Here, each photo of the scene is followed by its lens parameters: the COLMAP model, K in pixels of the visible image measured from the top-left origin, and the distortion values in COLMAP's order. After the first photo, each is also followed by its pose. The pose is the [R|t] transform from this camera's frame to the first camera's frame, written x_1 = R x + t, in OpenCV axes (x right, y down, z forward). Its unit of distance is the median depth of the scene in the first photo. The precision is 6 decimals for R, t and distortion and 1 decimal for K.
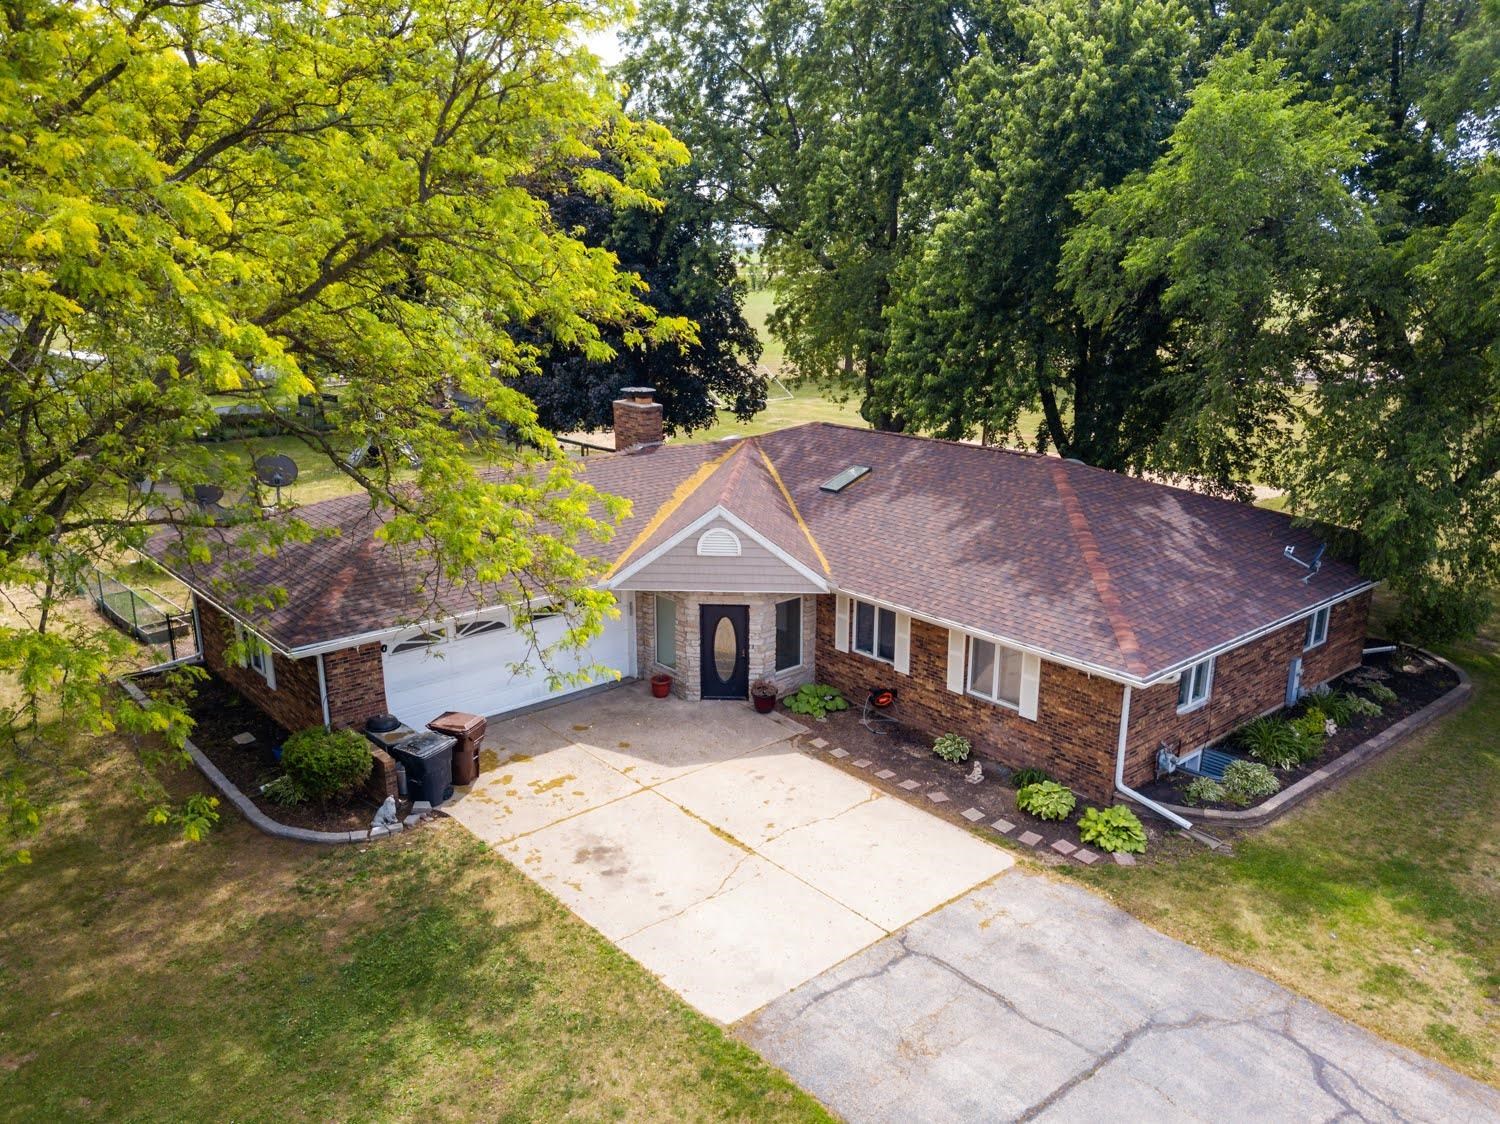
lens RADIAL K [[1151.4, 0, 749.0], [0, 1151.4, 562.9], [0, 0, 1]] dist [0.013746, 0.005194]
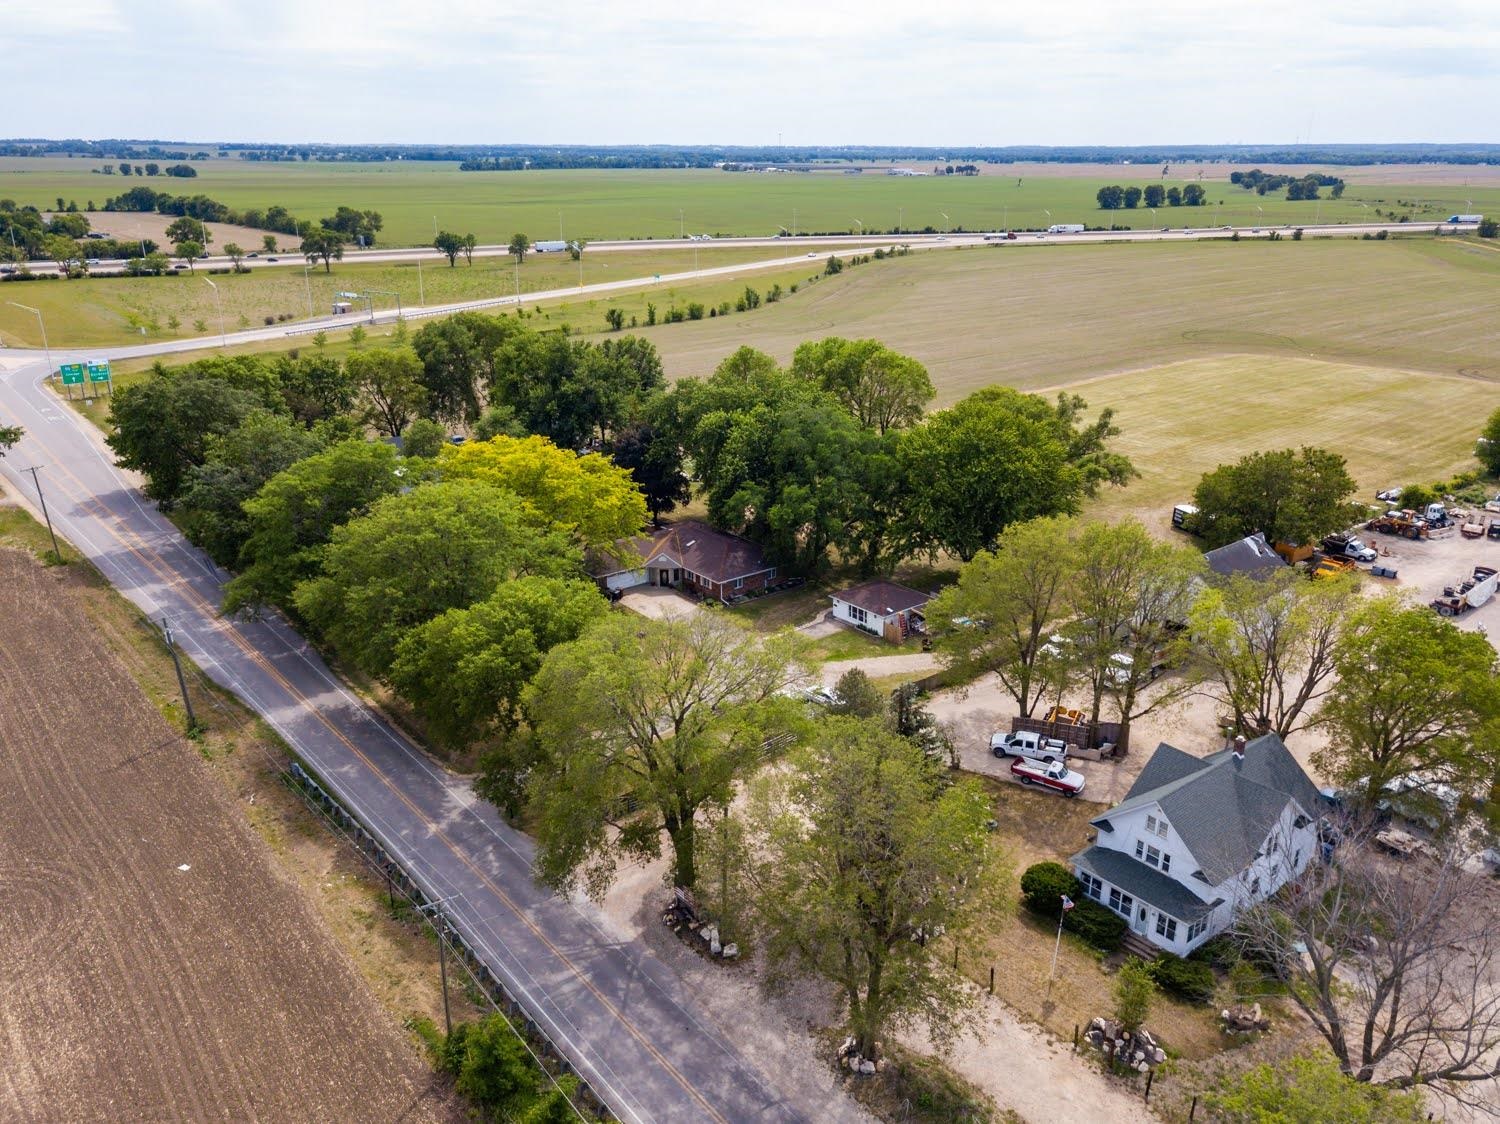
lens RADIAL K [[1151.4, 0, 750.8], [0, 1151.4, 561.8], [0, 0, 1]] dist [0.013746, 0.005194]
pose [[0.999565, 0.012128, -0.026900, 0.568896], [-0.010384, 0.997892, 0.064057, -0.375851], [0.027620, -0.063749, 0.997584, -4.724766]]
